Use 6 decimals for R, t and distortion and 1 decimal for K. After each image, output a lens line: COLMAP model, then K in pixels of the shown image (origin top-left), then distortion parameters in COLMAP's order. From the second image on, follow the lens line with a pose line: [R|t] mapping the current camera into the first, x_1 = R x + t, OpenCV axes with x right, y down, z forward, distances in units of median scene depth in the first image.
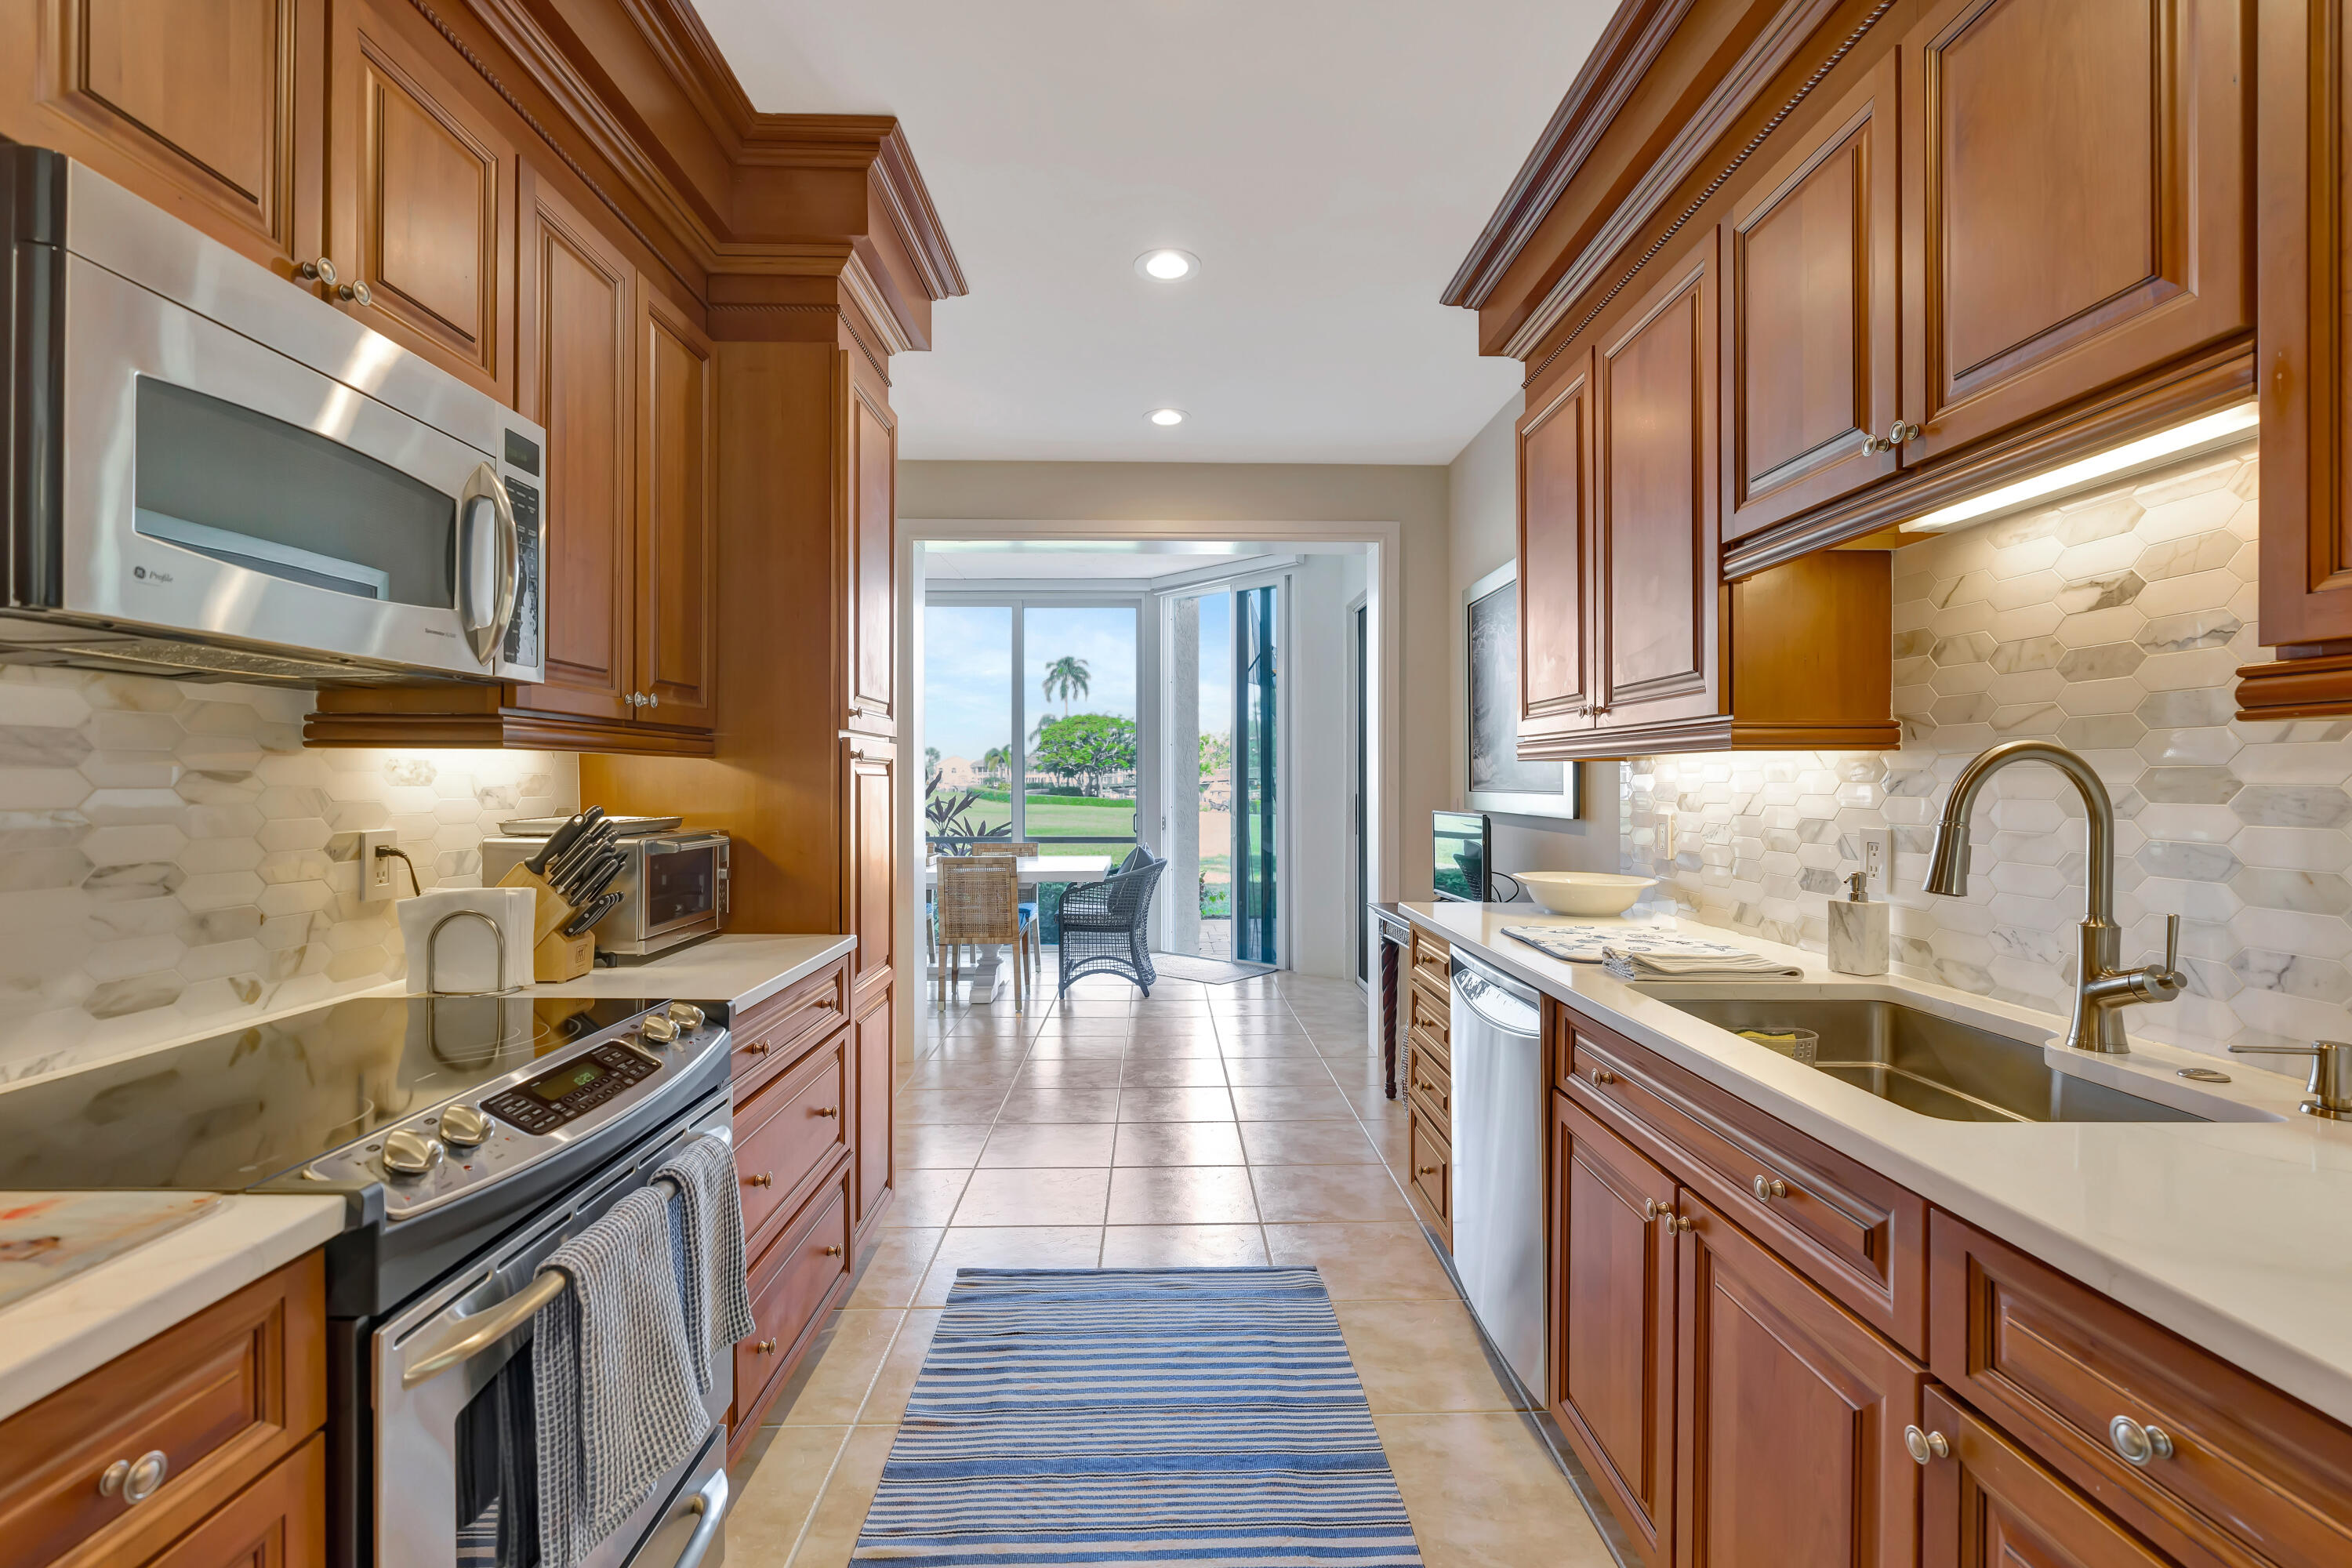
lens RADIAL K [[1072.3, 0, 1182.8], [0, 1072.3, 775.1], [0, 0, 1]] dist [-0.002537, 0.000514]
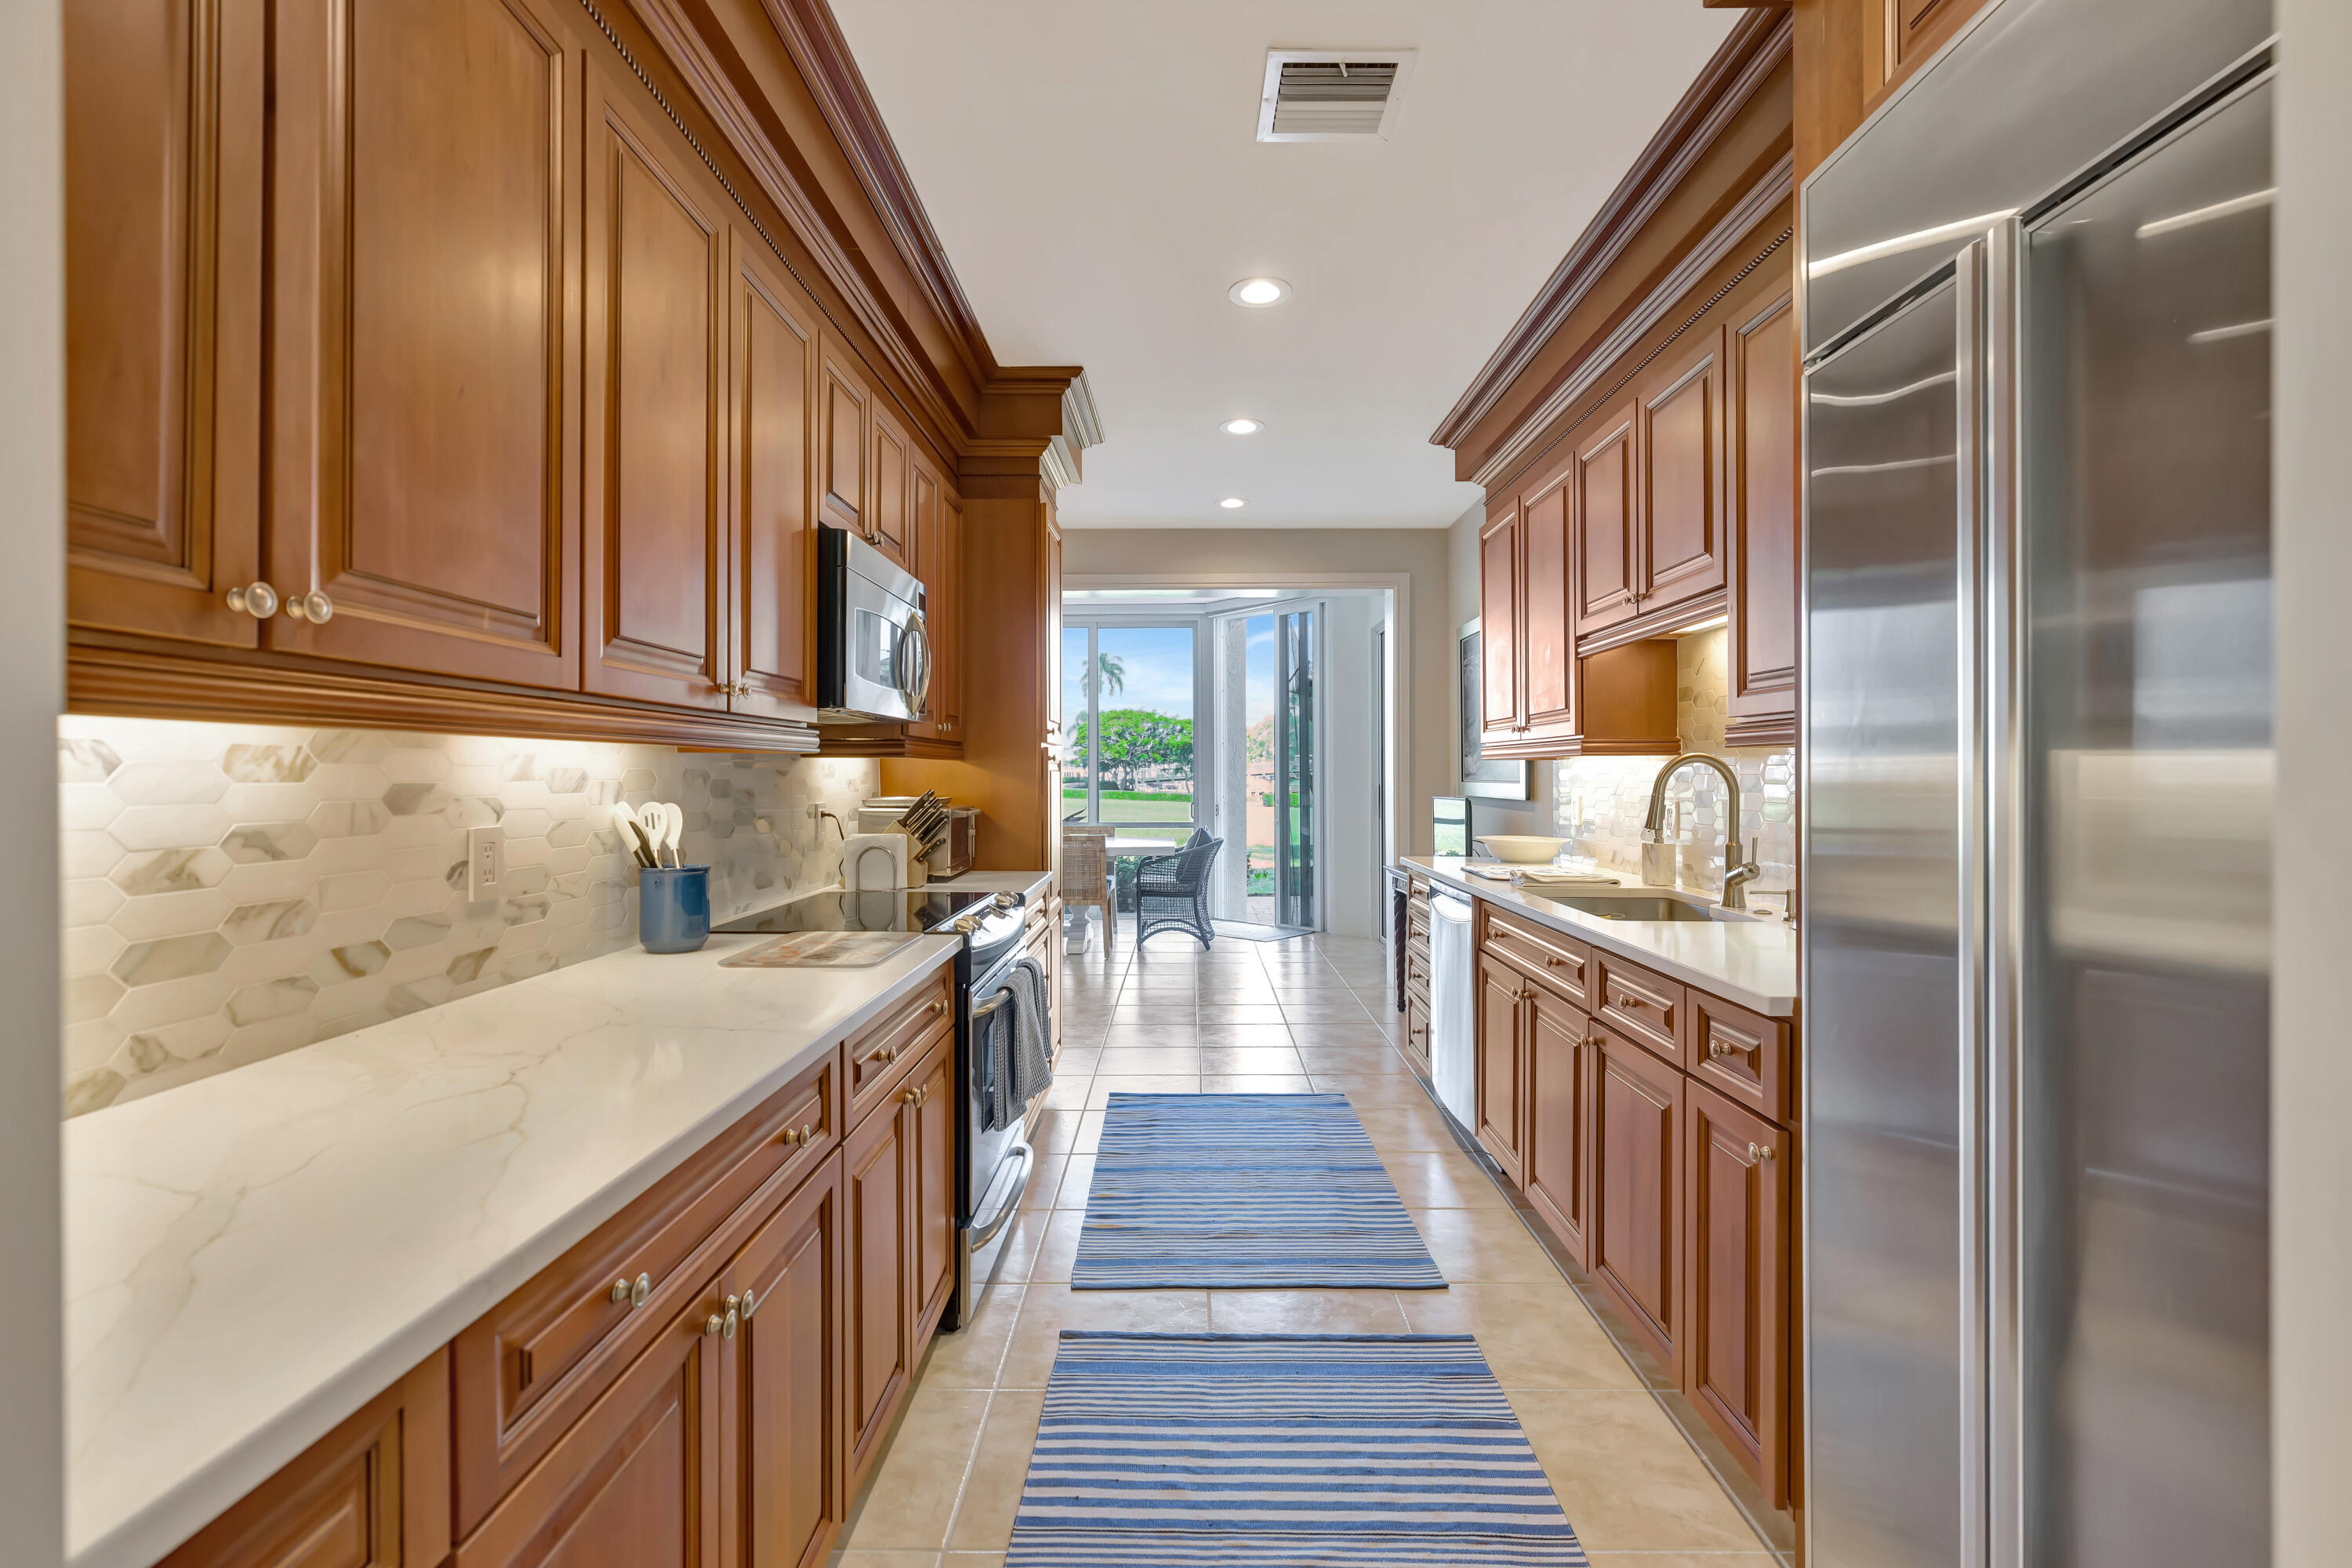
lens RADIAL K [[1072.3, 0, 1182.8], [0, 1072.3, 775.1], [0, 0, 1]] dist [-0.002537, 0.000514]
pose [[0.999556, -0.002834, -0.029656, -0.056730], [0.002998, 0.999981, 0.005473, -0.002048], [0.029640, -0.005559, 0.999545, -0.516133]]
